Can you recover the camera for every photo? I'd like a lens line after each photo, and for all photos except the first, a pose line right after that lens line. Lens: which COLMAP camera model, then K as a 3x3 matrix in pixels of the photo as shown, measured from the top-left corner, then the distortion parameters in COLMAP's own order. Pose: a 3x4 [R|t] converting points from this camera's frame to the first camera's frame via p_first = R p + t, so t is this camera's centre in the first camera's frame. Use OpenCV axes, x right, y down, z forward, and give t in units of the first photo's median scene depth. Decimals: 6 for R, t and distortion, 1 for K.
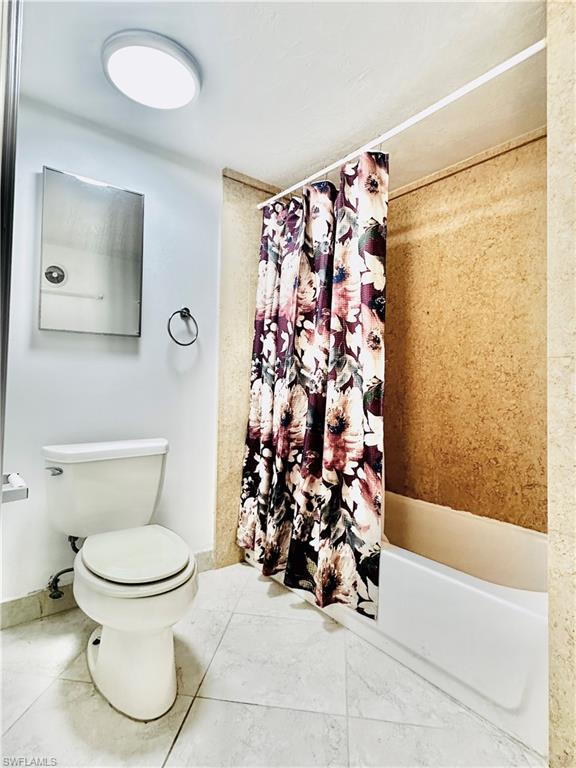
lens RADIAL K [[406.7, 0, 286.9], [0, 406.7, 383.4], [0, 0, 1]] dist [-0.000954, -0.000691]
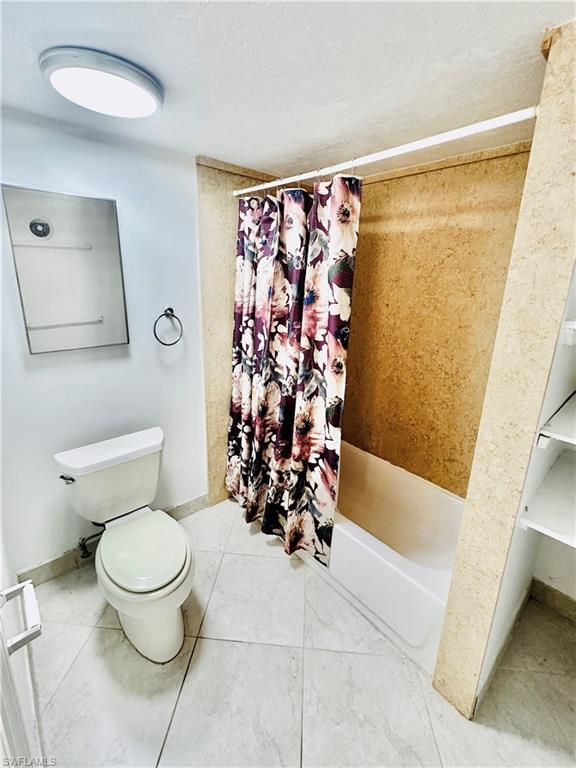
lens RADIAL K [[332.5, 0, 288.9], [0, 332.5, 379.8], [0, 0, 1]] dist [-0.001946, 0.000372]
pose [[0.998047, -0.004129, 0.062326, 0.016812], [-0.013539, 0.959790, 0.280394, -0.295795], [-0.060978, -0.280690, 0.957859, 0.087071]]
